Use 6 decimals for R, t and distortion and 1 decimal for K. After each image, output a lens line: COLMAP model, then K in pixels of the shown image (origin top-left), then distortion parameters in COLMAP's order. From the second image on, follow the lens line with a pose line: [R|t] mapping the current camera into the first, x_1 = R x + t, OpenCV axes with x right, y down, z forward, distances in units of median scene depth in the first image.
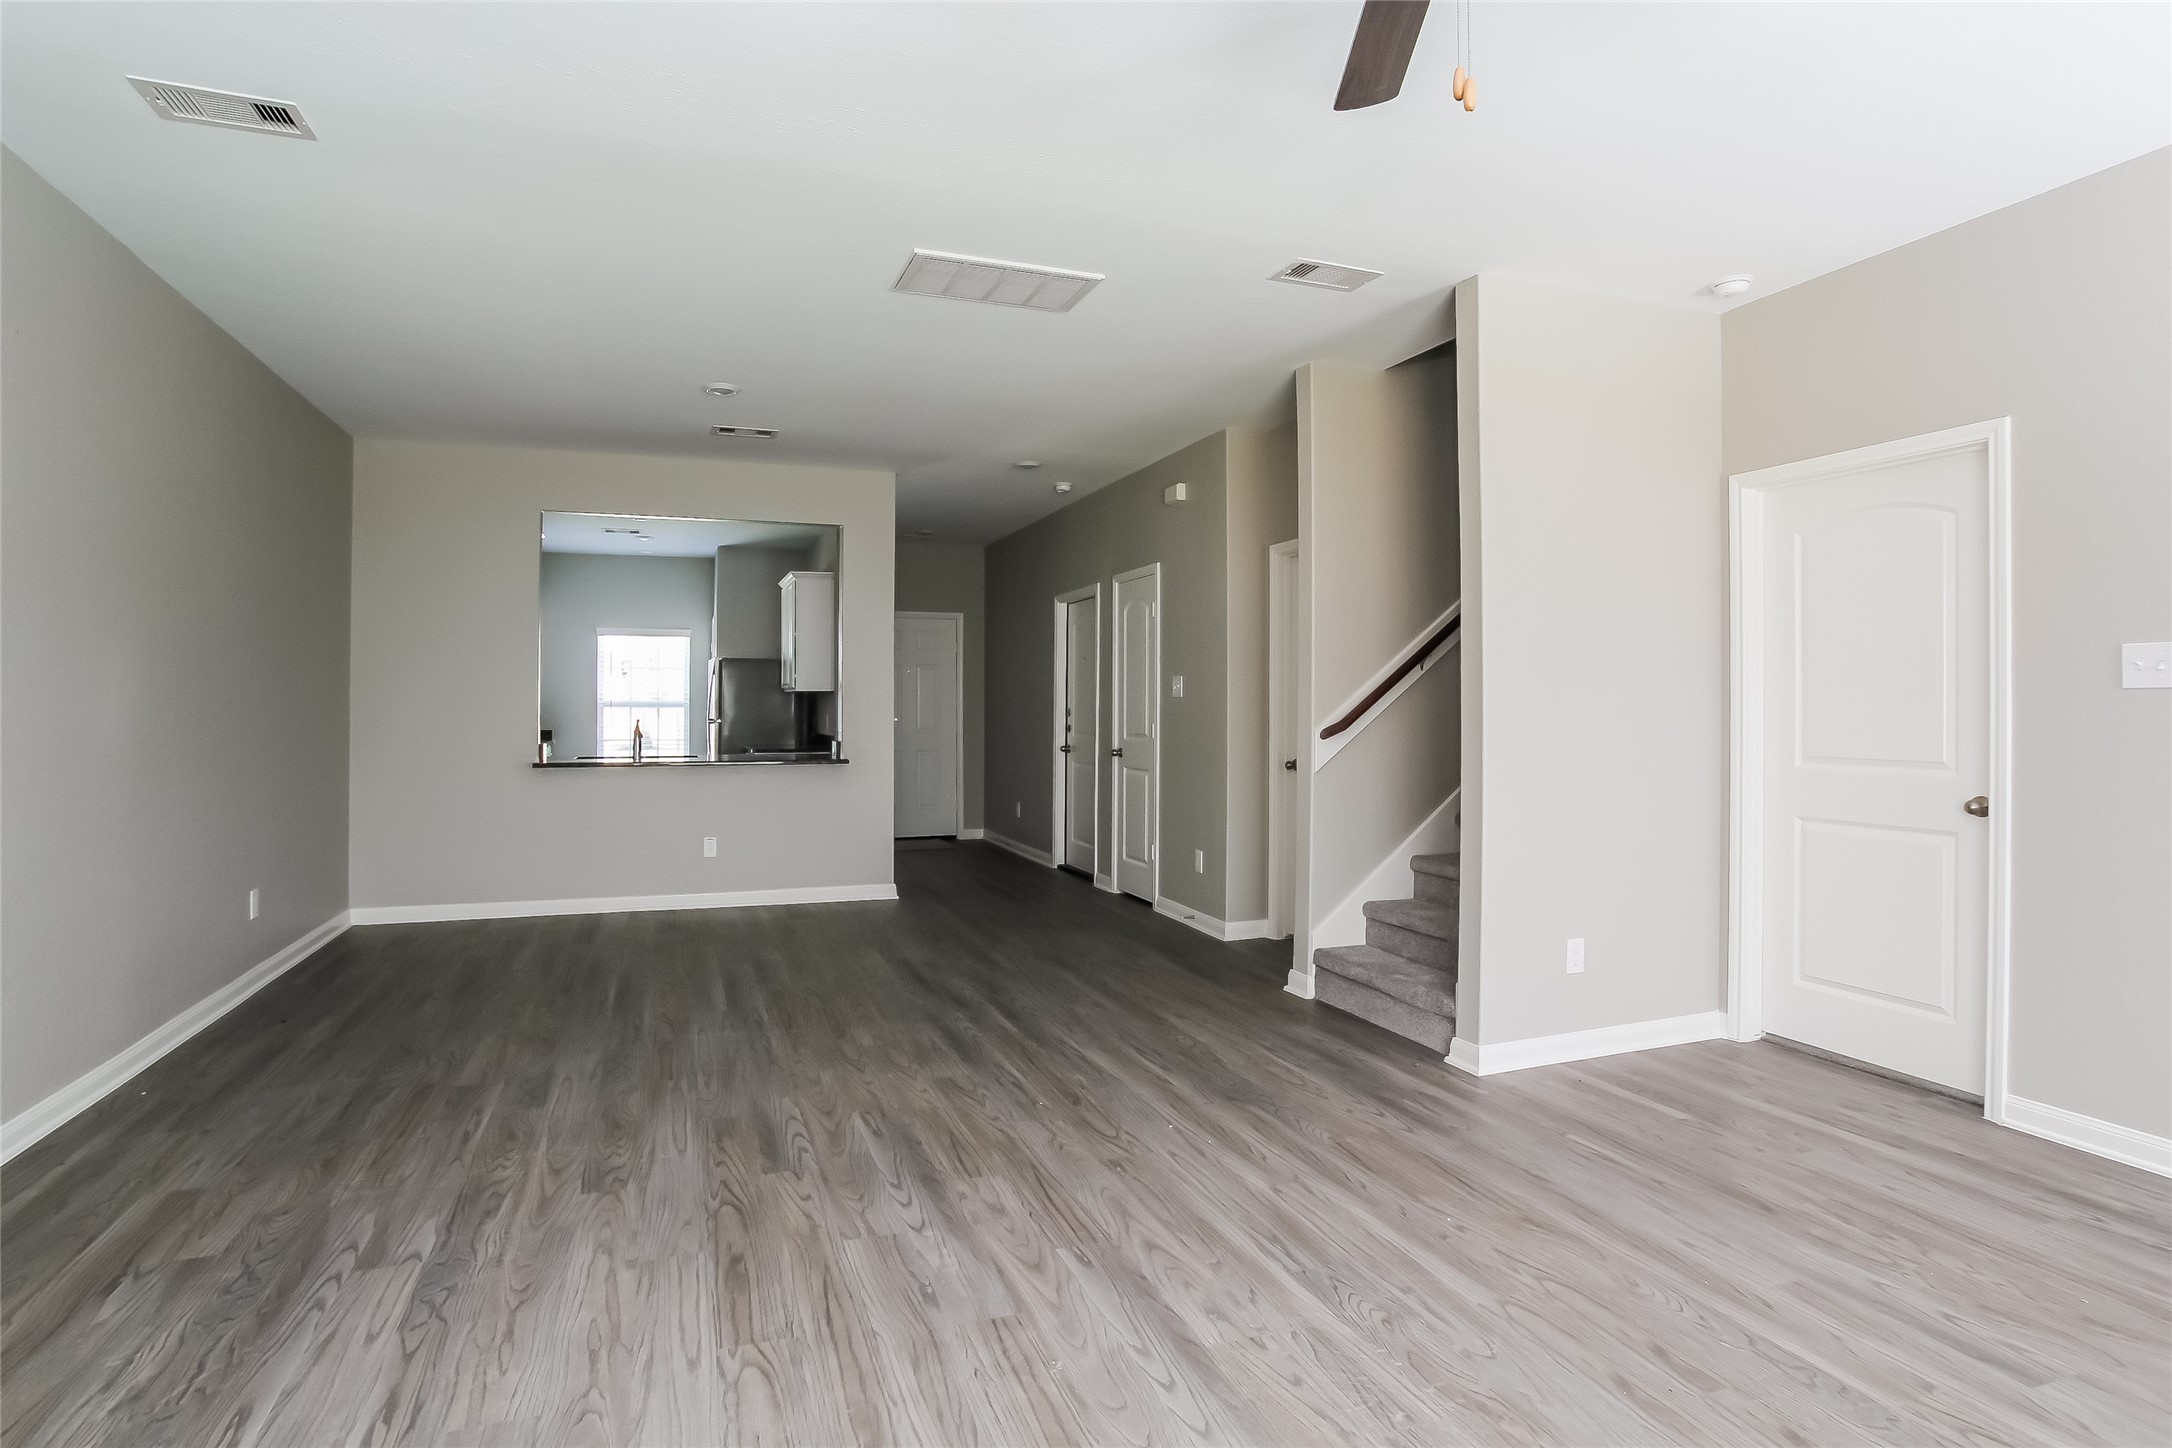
lens RADIAL K [[1162.2, 0, 1088.5], [0, 1162.2, 715.8], [0, 0, 1]] dist [-0.007221, -0.002566]
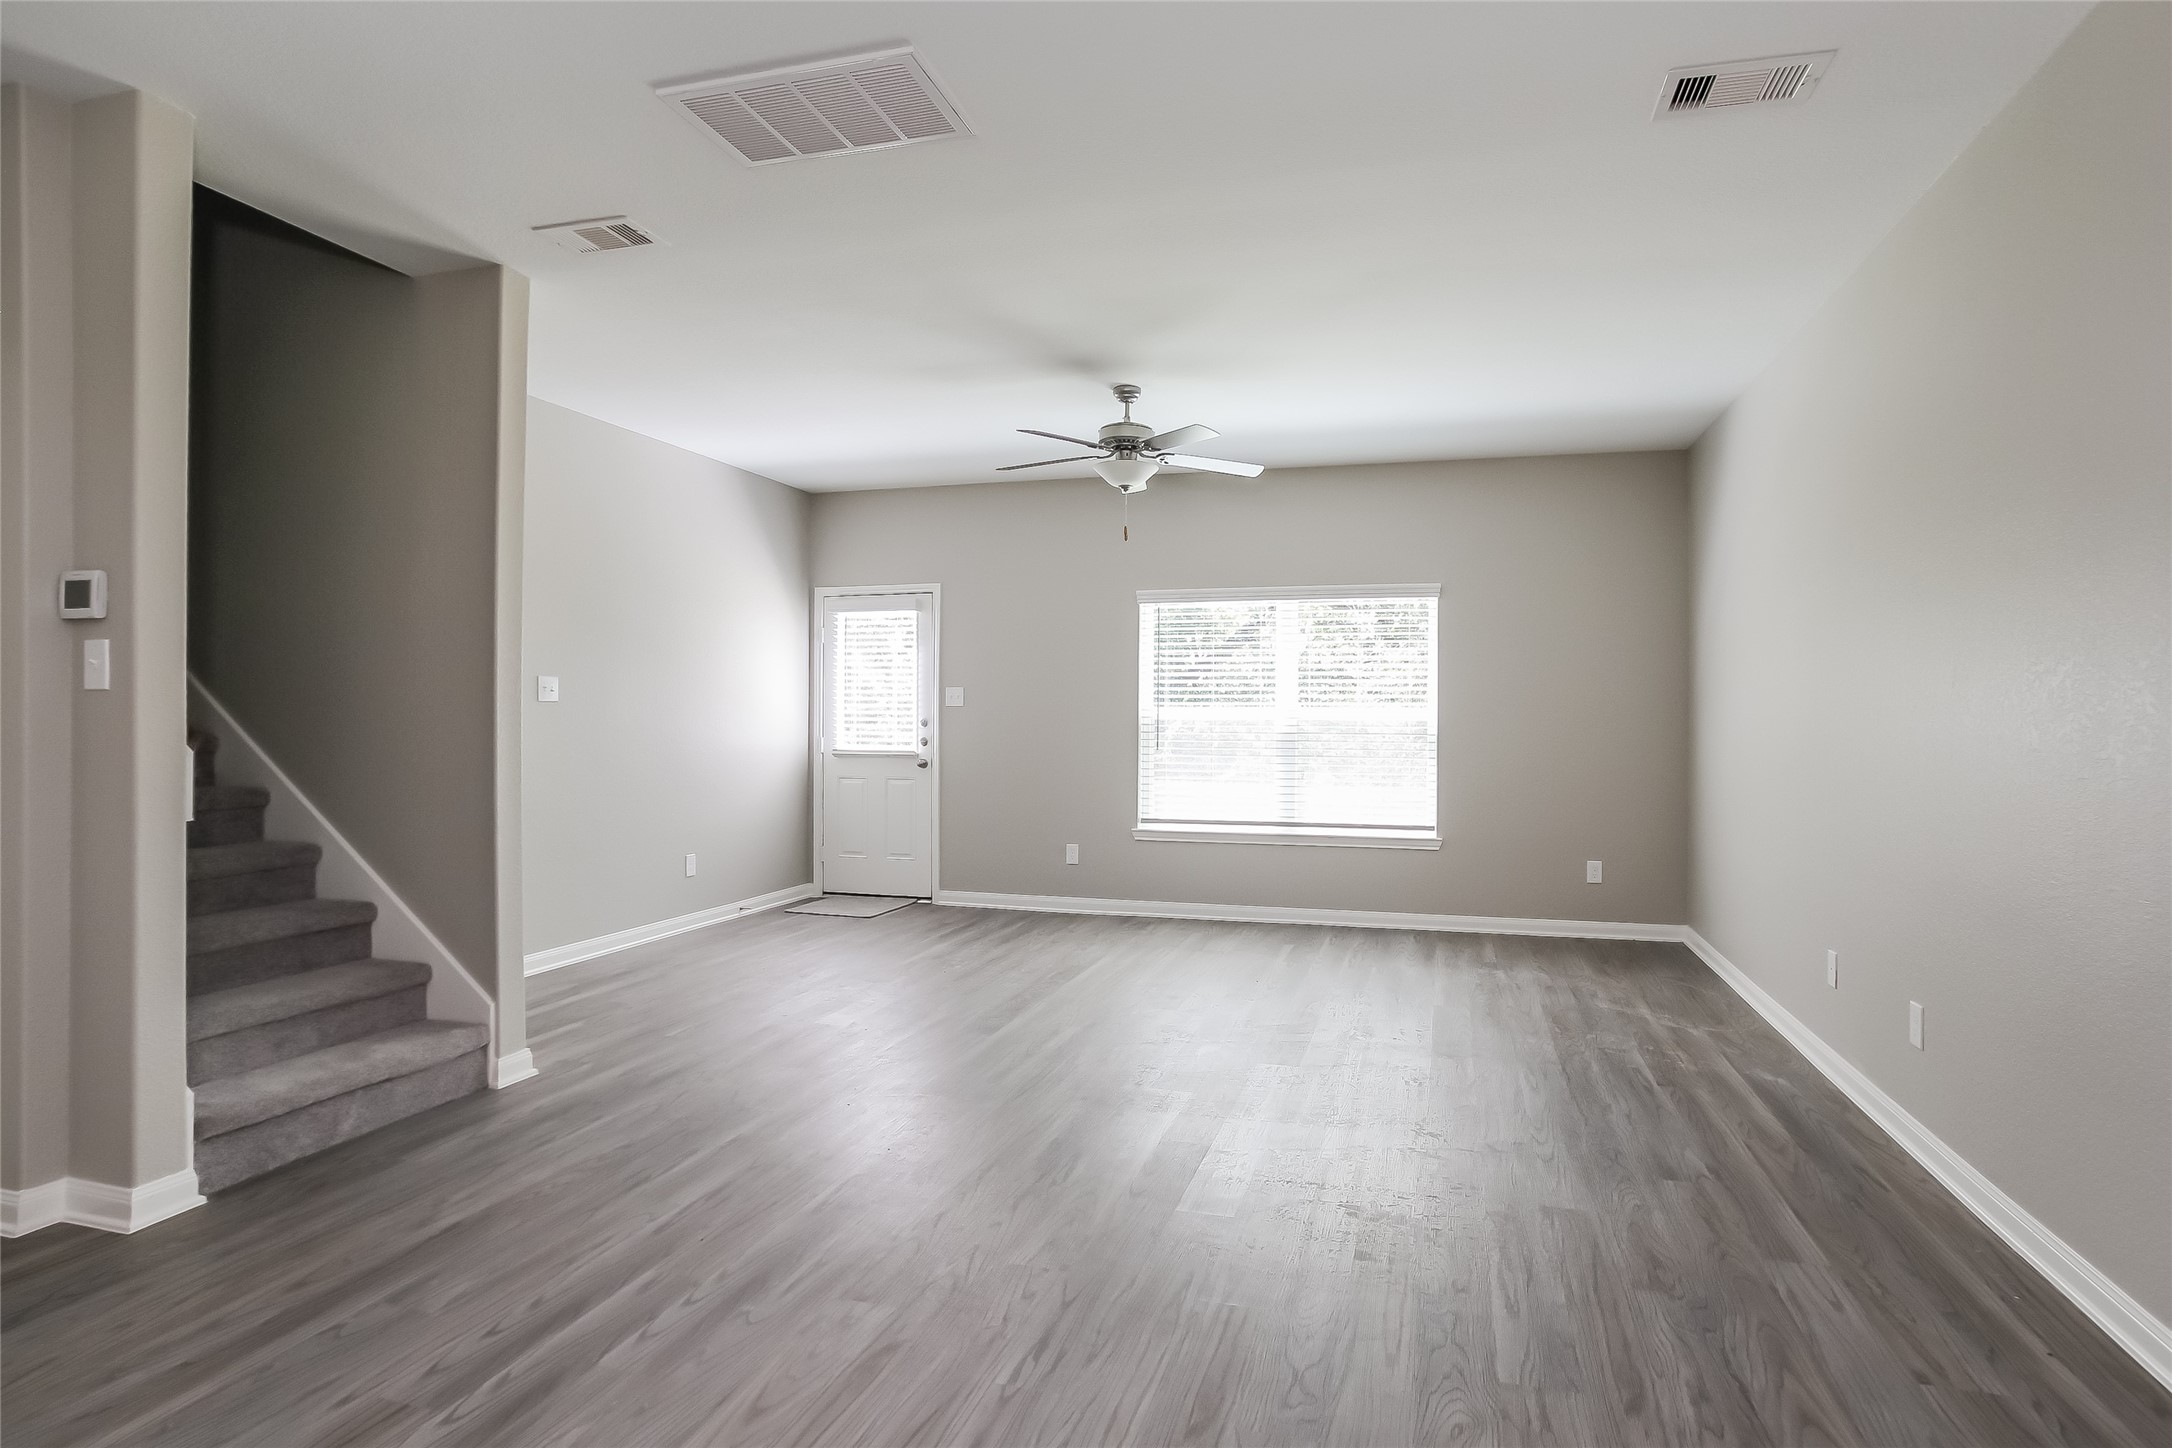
lens RADIAL K [[1162.2, 0, 1086.1], [0, 1162.2, 721.6], [0, 0, 1]] dist [-0.007221, -0.002566]
pose [[-0.798001, -0.005451, 0.602632, -0.625185], [-0.004110, 0.999985, 0.003603, -0.003884], [-0.602643, 0.000399, -0.798011, 1.437795]]
